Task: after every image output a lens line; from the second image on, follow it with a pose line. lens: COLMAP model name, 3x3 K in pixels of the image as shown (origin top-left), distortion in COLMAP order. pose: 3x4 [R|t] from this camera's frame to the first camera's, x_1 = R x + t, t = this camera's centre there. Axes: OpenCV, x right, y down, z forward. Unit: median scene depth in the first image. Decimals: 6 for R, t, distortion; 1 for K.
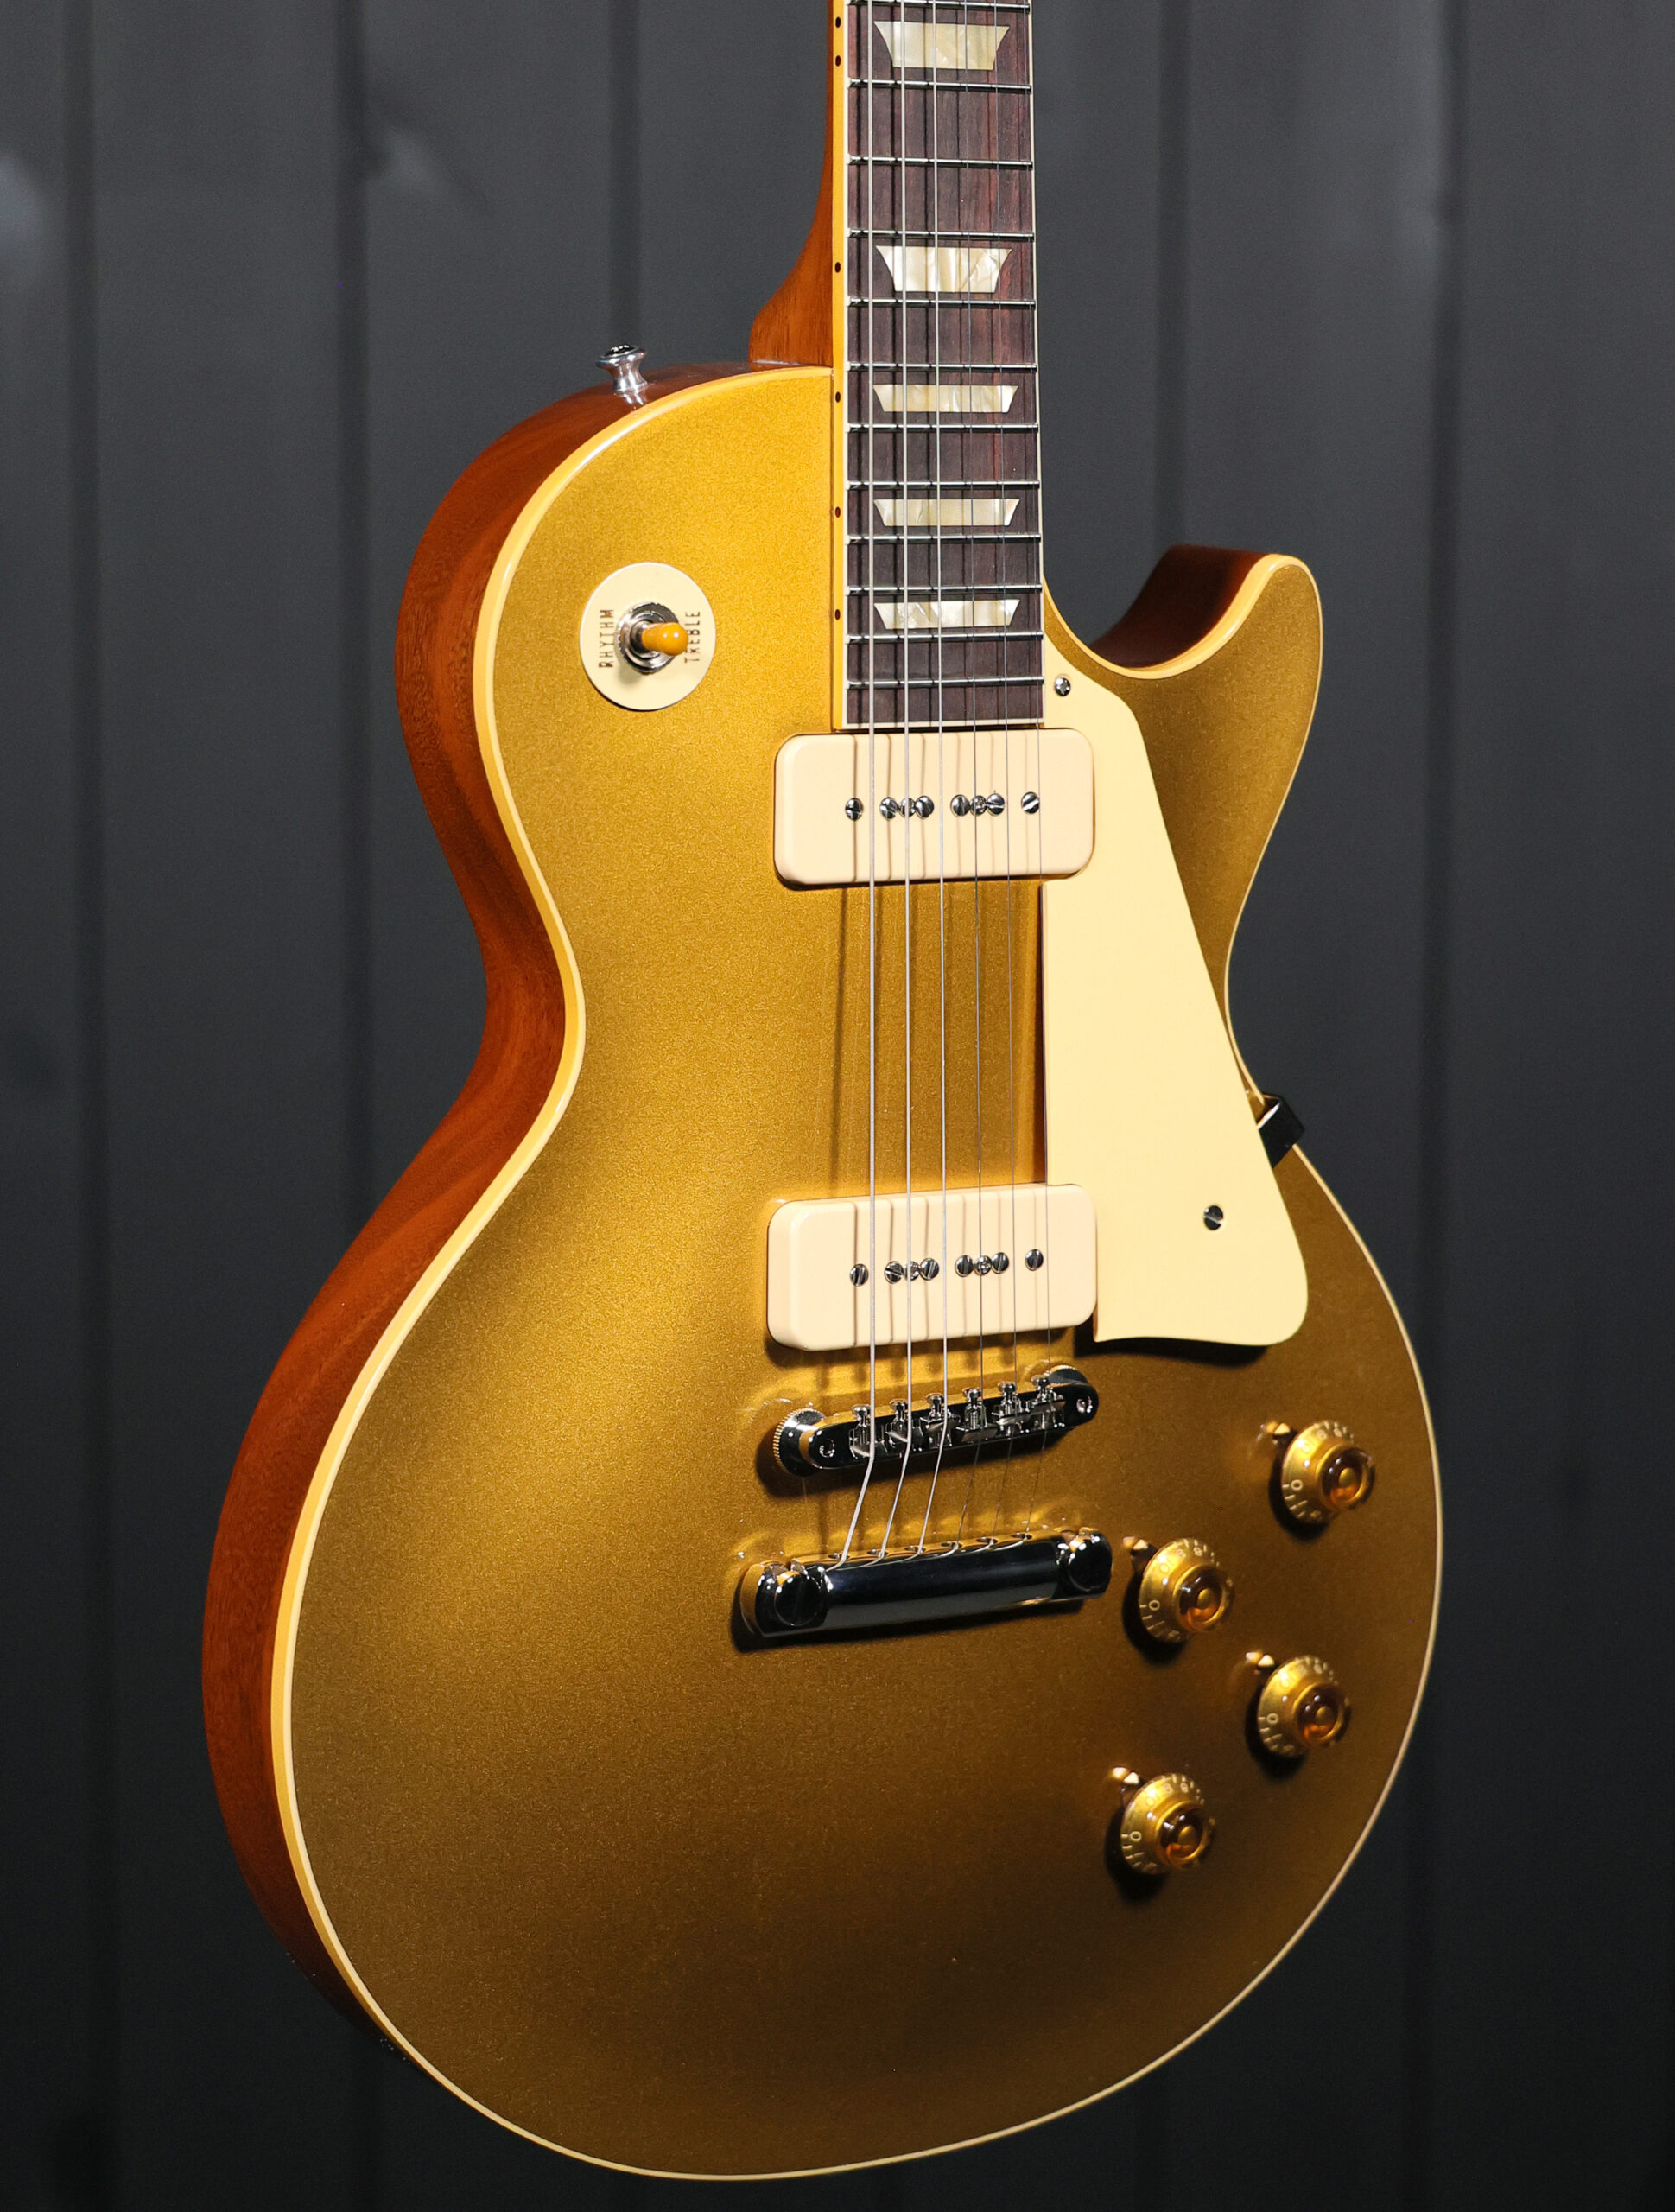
lens RADIAL K [[5645.6, 0, 669.1], [0, 5645.6, 1229.7], [0, 0, 1]] dist [-0.013745, 0.000000]
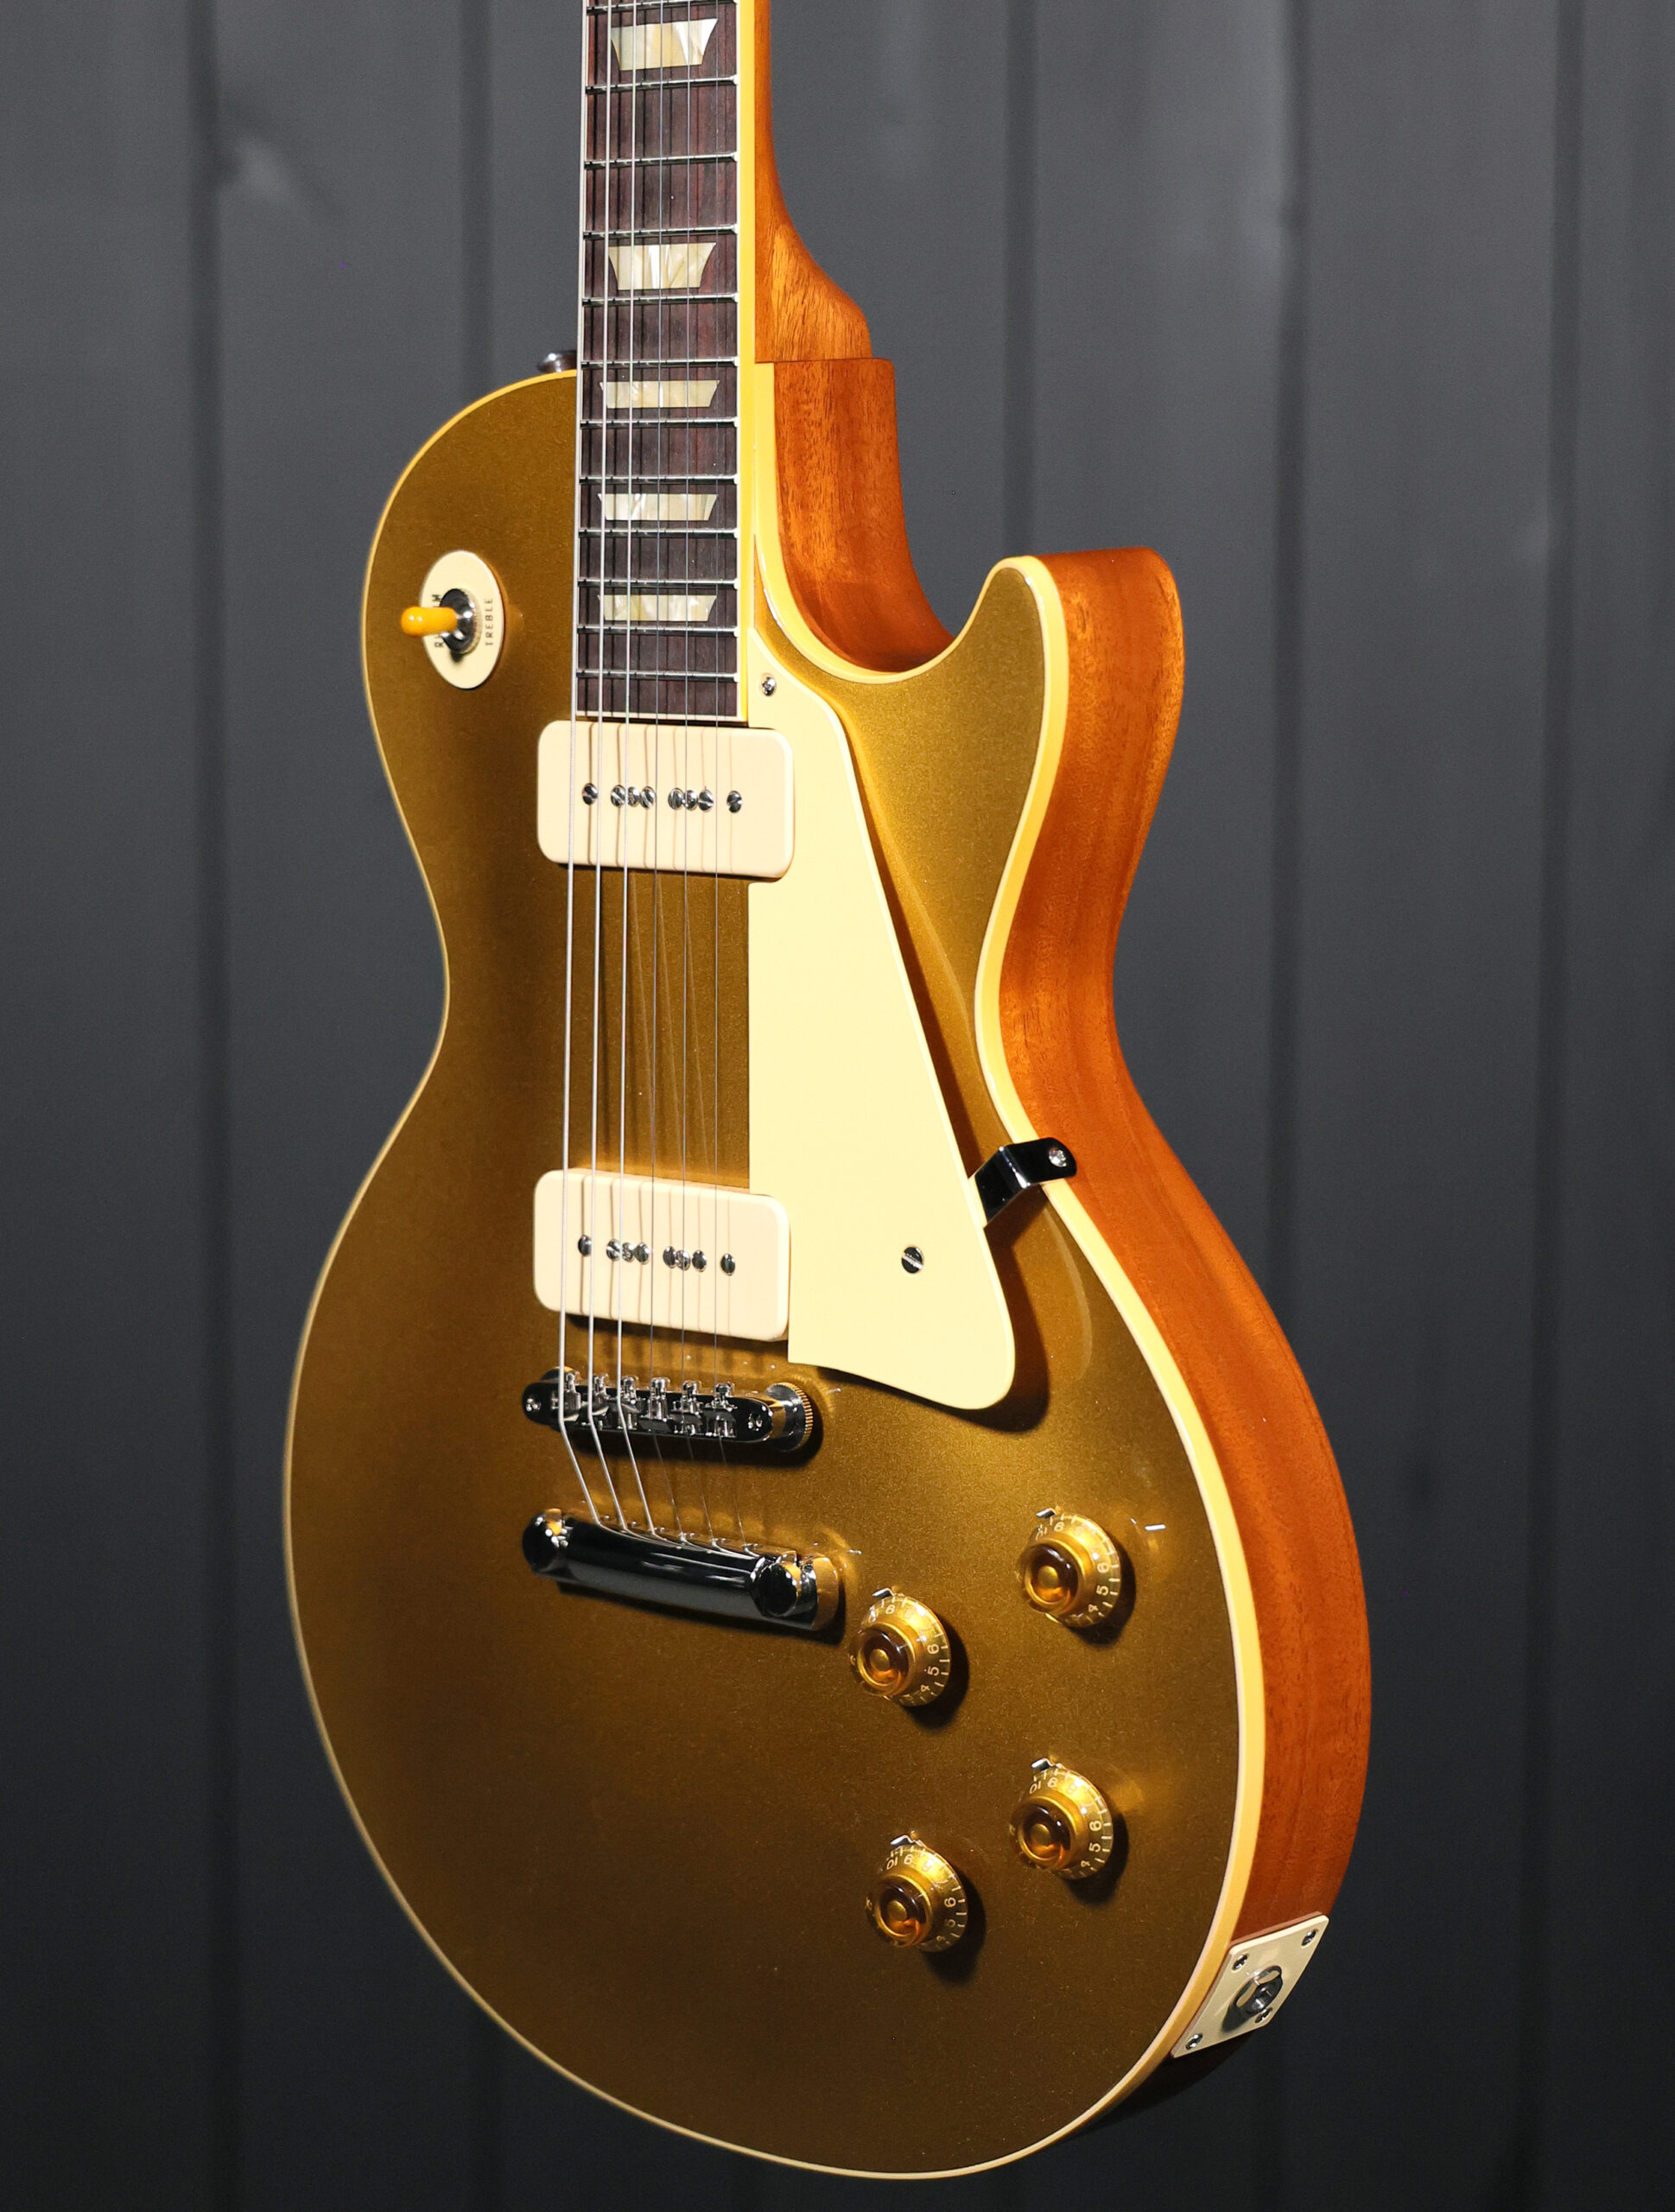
lens RADIAL K [[5645.6, 0, 838.2], [0, 5645.6, 1120.7], [0, 0, 1]] dist [-0.013745, 0.000000]
pose [[0.286061, 0.113405, -0.951477, 1.024090], [-0.120547, 0.989342, 0.081675, -0.104295], [0.950598, 0.091333, 0.296683, 0.737444]]
